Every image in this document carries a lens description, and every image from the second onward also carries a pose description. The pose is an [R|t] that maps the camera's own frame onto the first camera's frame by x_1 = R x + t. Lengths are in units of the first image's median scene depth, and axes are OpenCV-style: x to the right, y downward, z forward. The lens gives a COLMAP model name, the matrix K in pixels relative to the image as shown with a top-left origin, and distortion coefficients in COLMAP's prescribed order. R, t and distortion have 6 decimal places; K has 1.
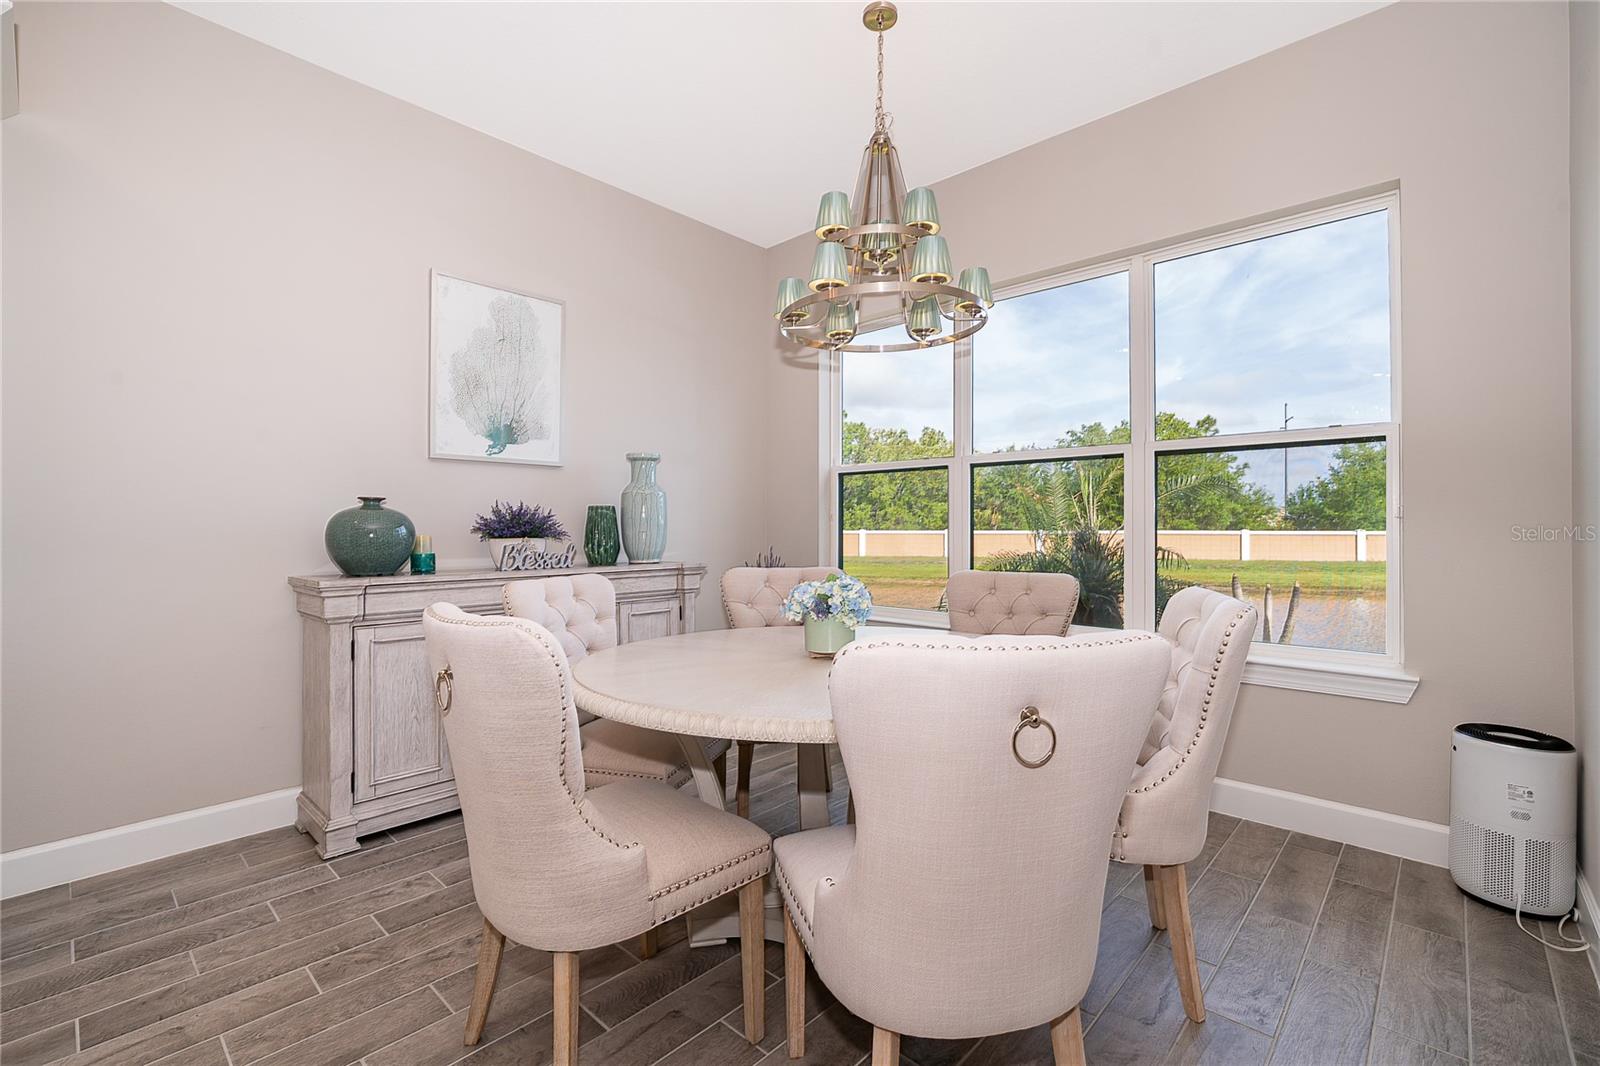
lens RADIAL K [[695.5, 0, 784.9], [0, 695.5, 526.8], [0, 0, 1]] dist [-0.000872, 0.000548]
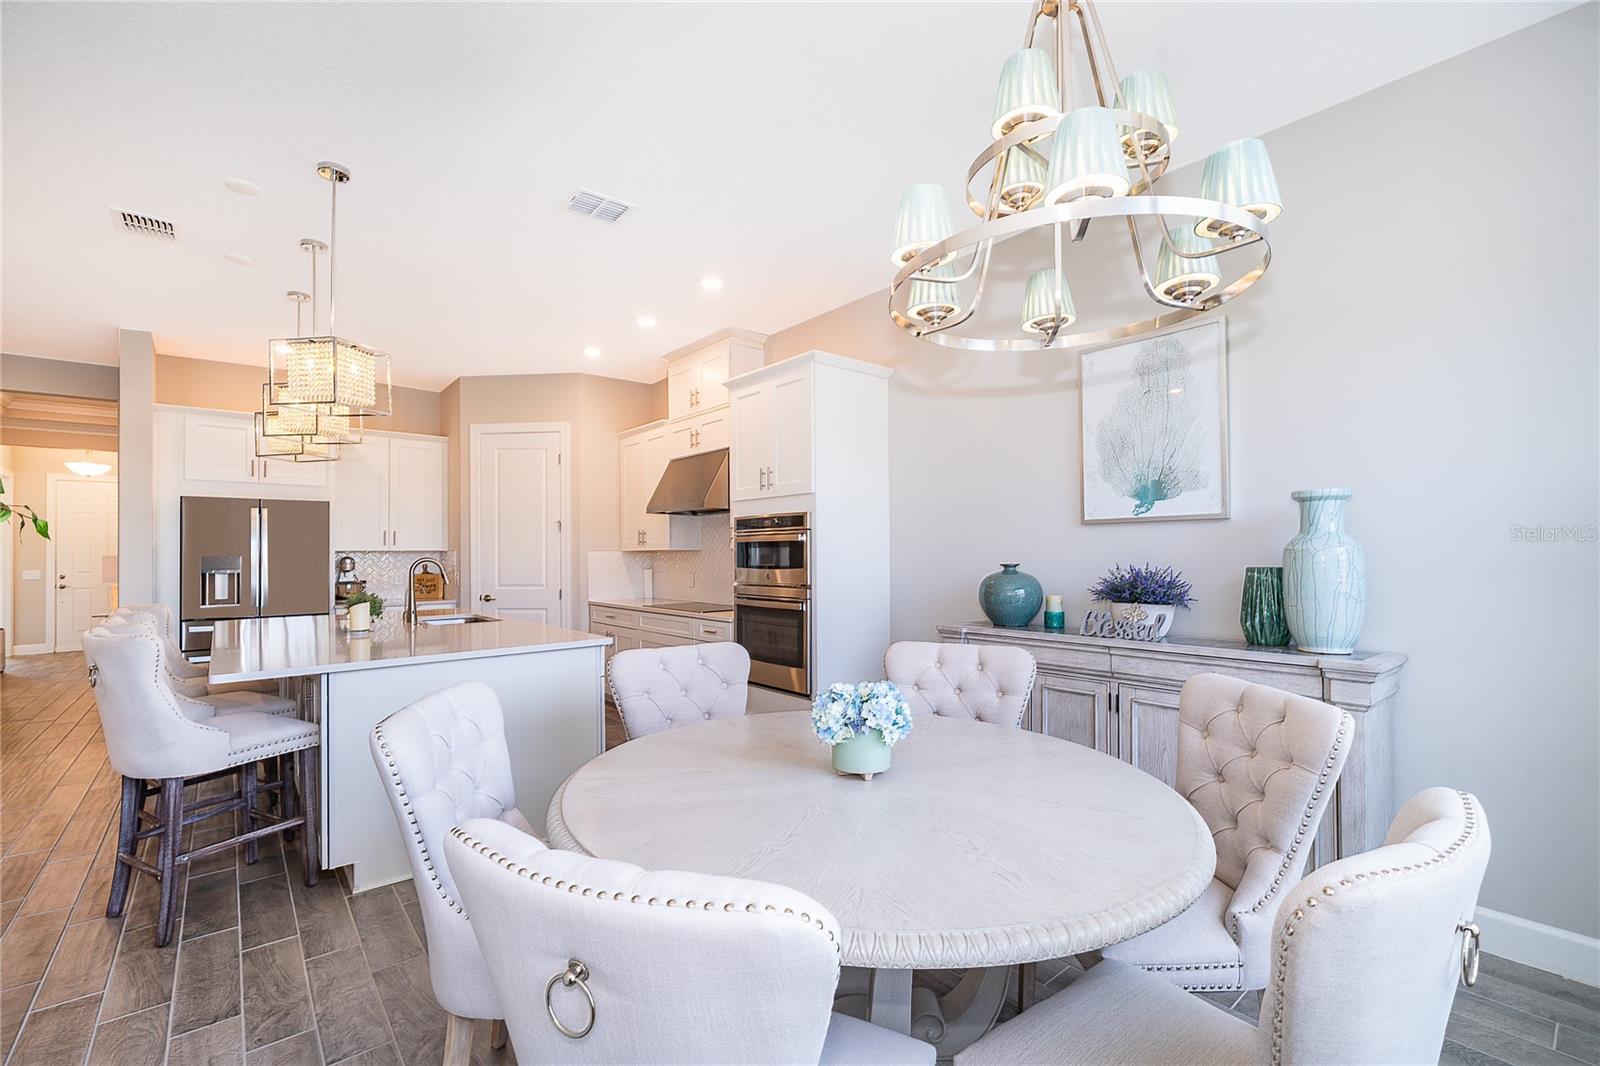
lens RADIAL K [[695.5, 0, 801.1], [0, 695.5, 548.4], [0, 0, 1]] dist [-0.000872, 0.000548]
pose [[-0.112371, -0.006204, -0.993647, 0.588525], [0.010975, 0.999912, -0.007484, -0.054492], [0.993606, -0.011747, -0.112293, 0.641146]]
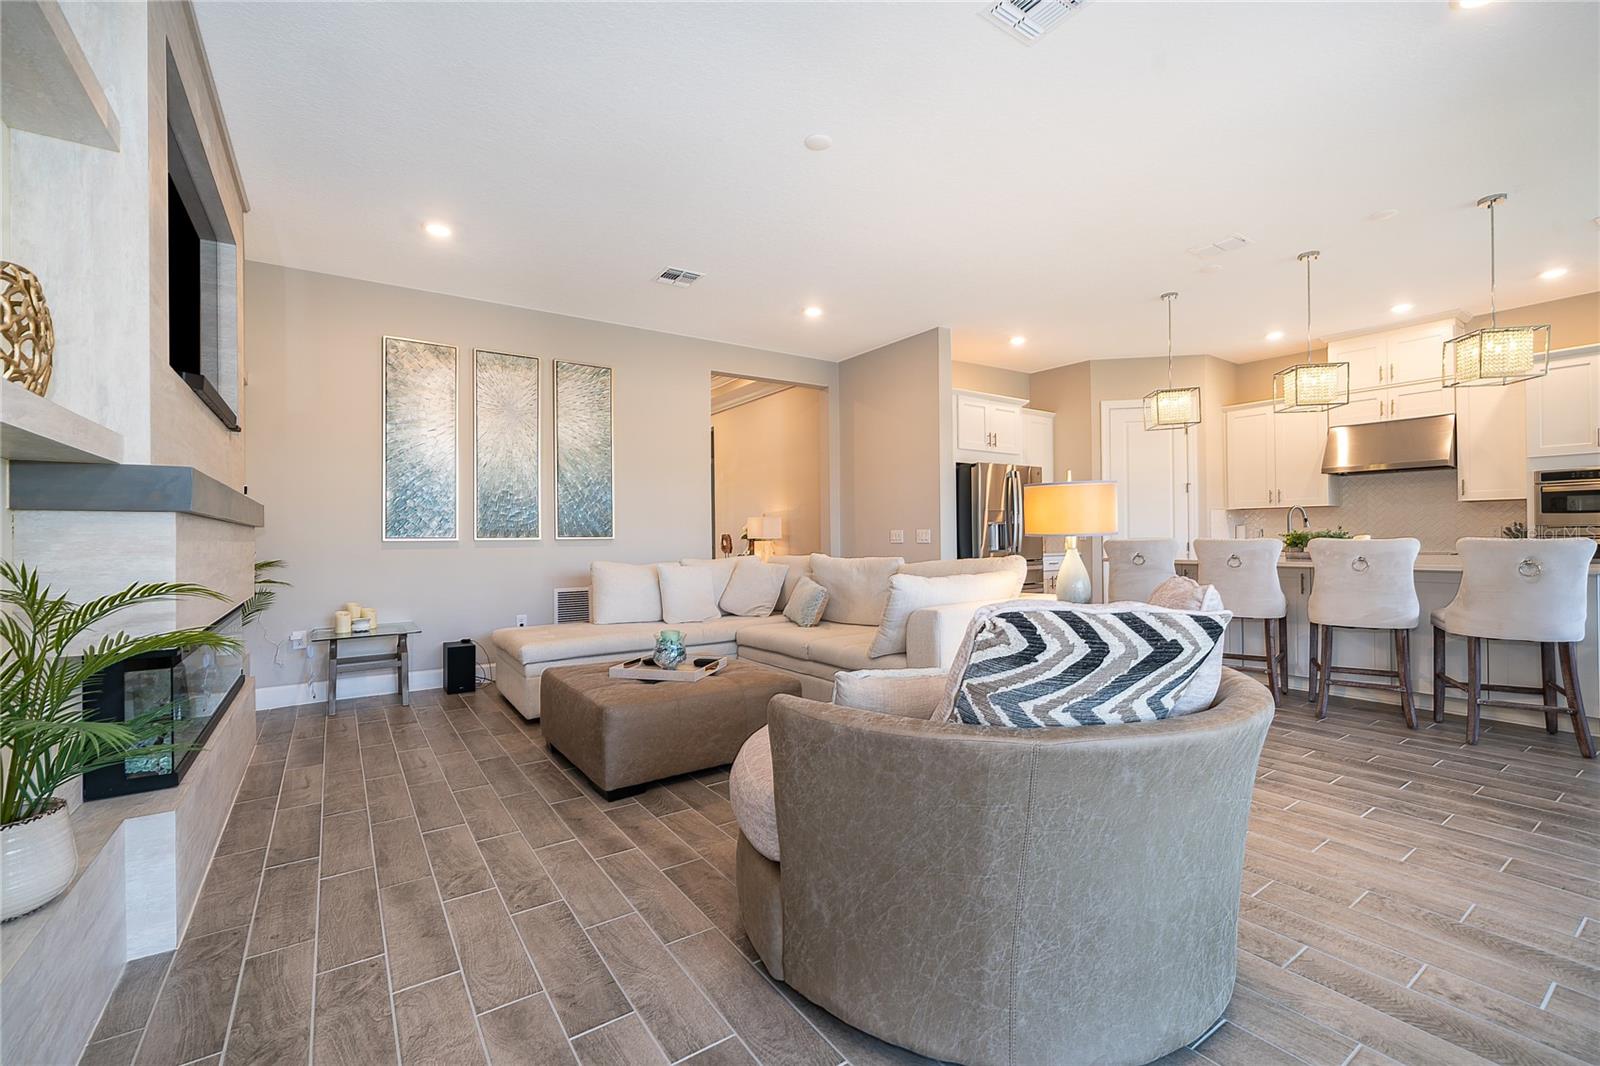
lens RADIAL K [[695.5, 0, 801.4], [0, 695.5, 530.8], [0, 0, 1]] dist [-0.000872, 0.000548]
pose [[-0.196291, -0.011180, -0.980482, 1.160796], [0.013111, 0.999816, -0.014025, 0.012673], [0.980458, -0.015609, -0.196108, -1.017403]]
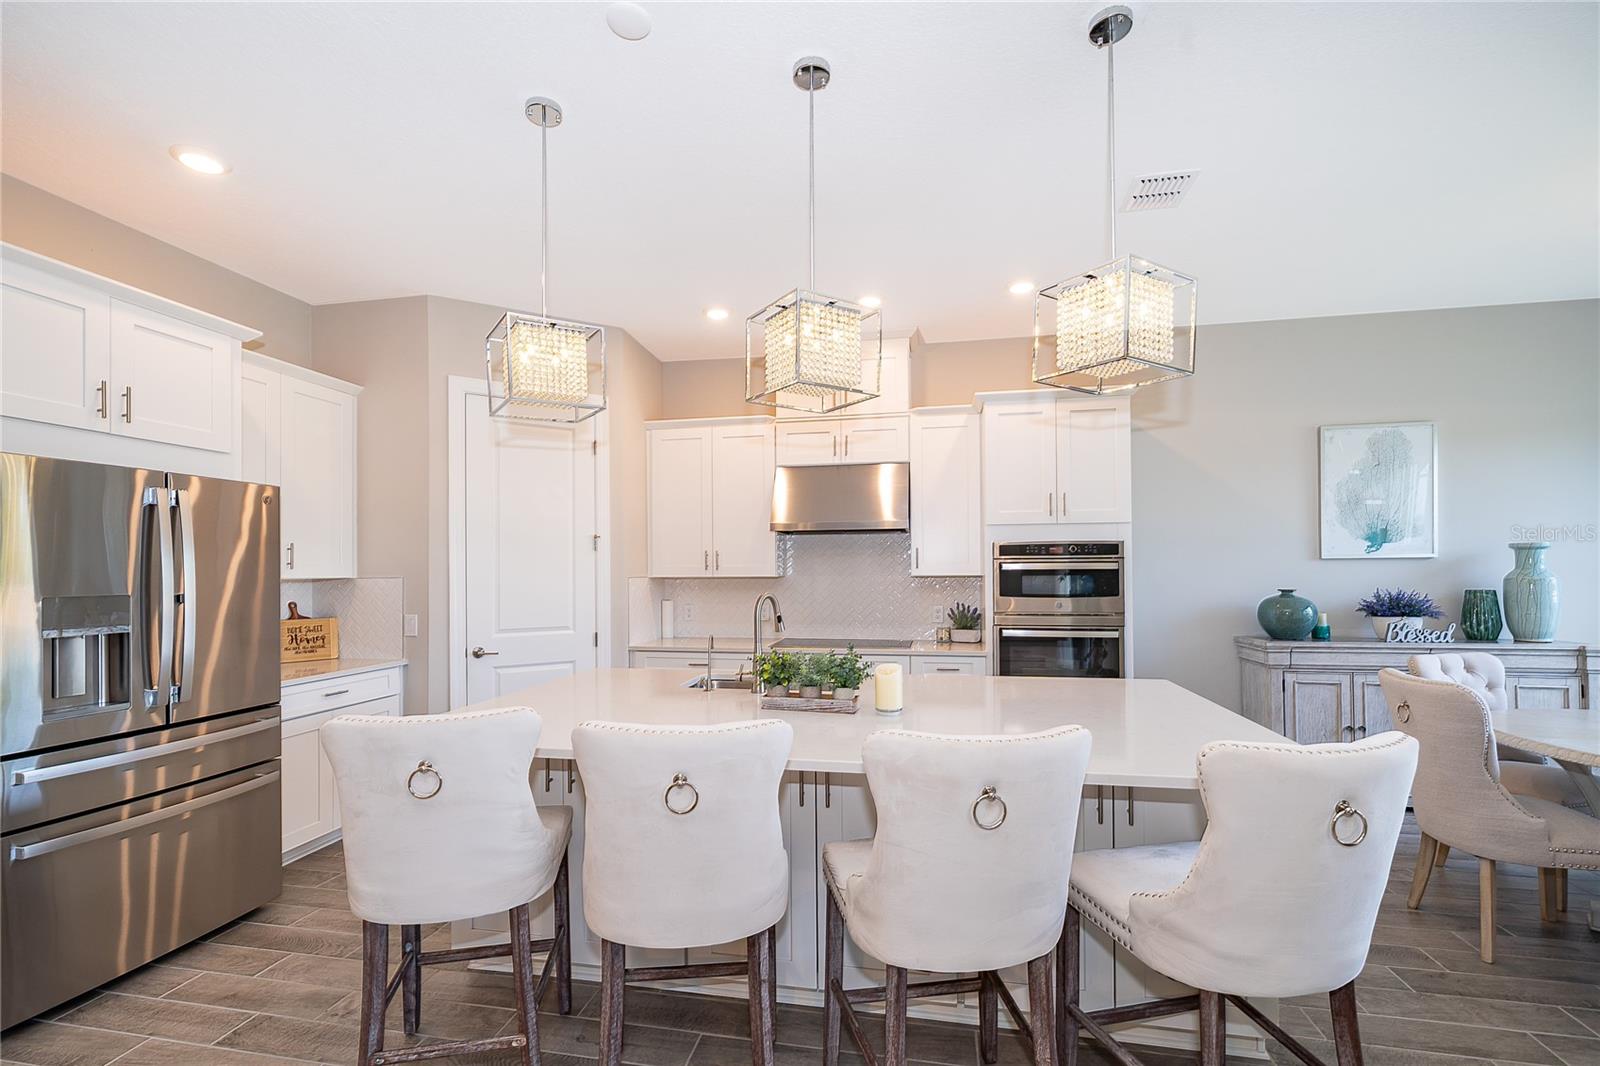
lens RADIAL K [[695.5, 0, 798.8], [0, 695.5, 569.1], [0, 0, 1]] dist [-0.000872, 0.000548]
pose [[0.539687, -0.006664, -0.841839, 0.109548], [0.009982, 0.999949, -0.001517, -0.080652], [0.841807, -0.007585, 0.539726, -0.641628]]
